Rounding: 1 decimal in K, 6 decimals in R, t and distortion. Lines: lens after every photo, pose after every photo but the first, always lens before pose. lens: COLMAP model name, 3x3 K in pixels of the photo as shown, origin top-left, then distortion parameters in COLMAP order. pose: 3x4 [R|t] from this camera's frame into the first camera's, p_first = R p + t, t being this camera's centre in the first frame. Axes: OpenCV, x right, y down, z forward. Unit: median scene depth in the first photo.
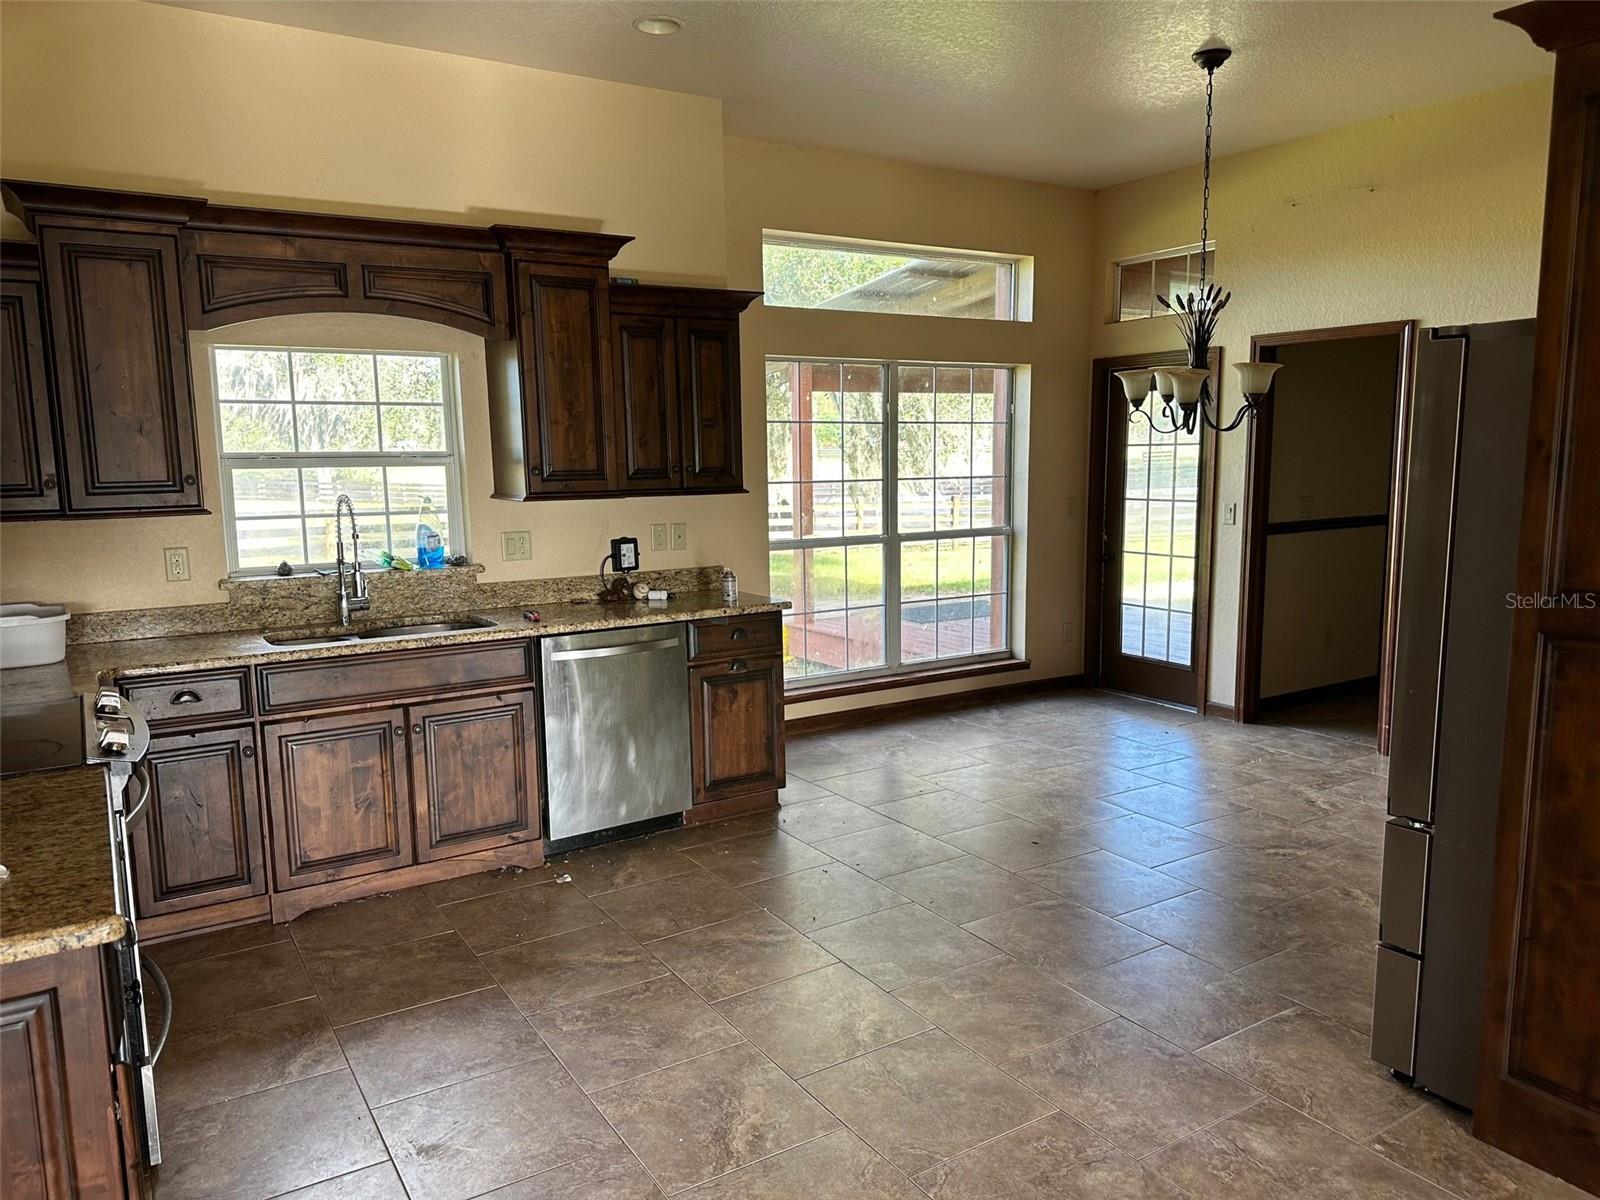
lens RADIAL K [[1120.8, 0, 809.7], [0, 1120.8, 610.2], [0, 0, 1]] dist [0.001495, -0.001554]
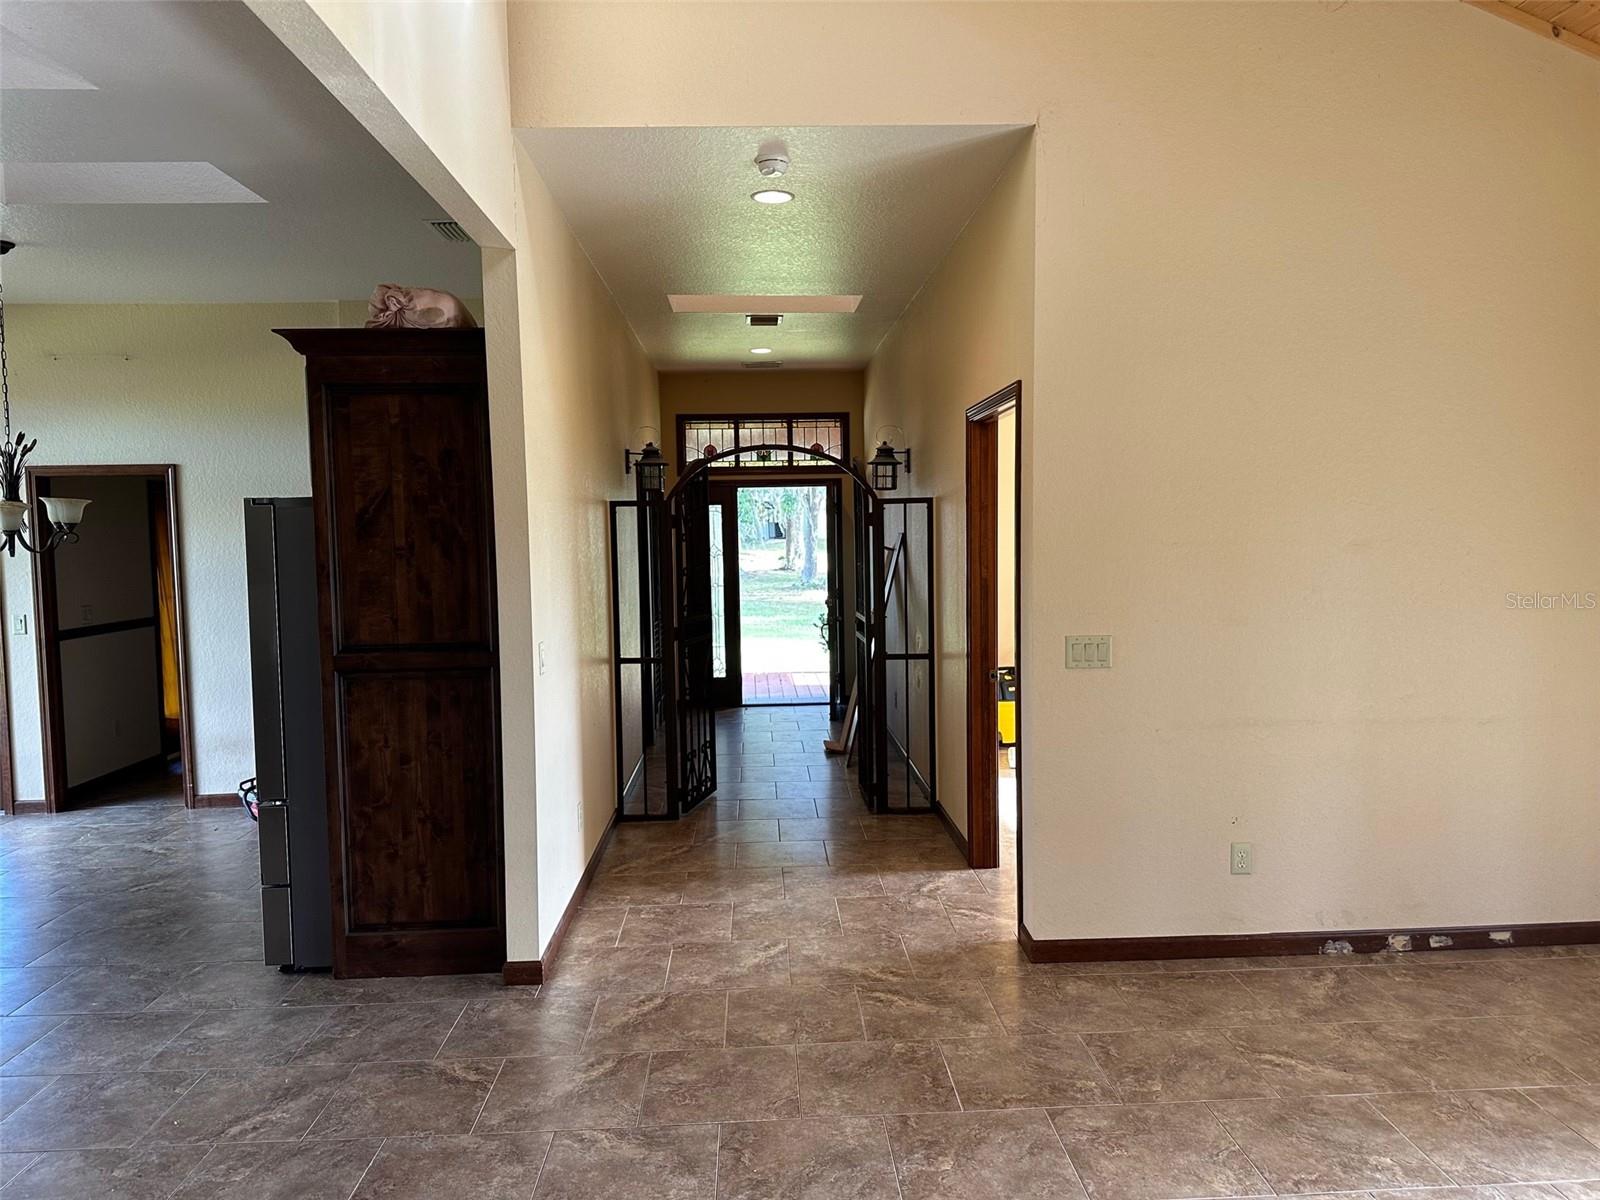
lens RADIAL K [[1123.3, 0, 800.0], [0, 1123.3, 600.0], [0, 0, 1]] dist [0.101031, -0.124453]
pose [[0.500930, -0.052150, 0.863915, -0.308611], [0.138673, 0.990123, -0.020639, 0.027565], [-0.854306, 0.130140, 0.503214, -0.319126]]
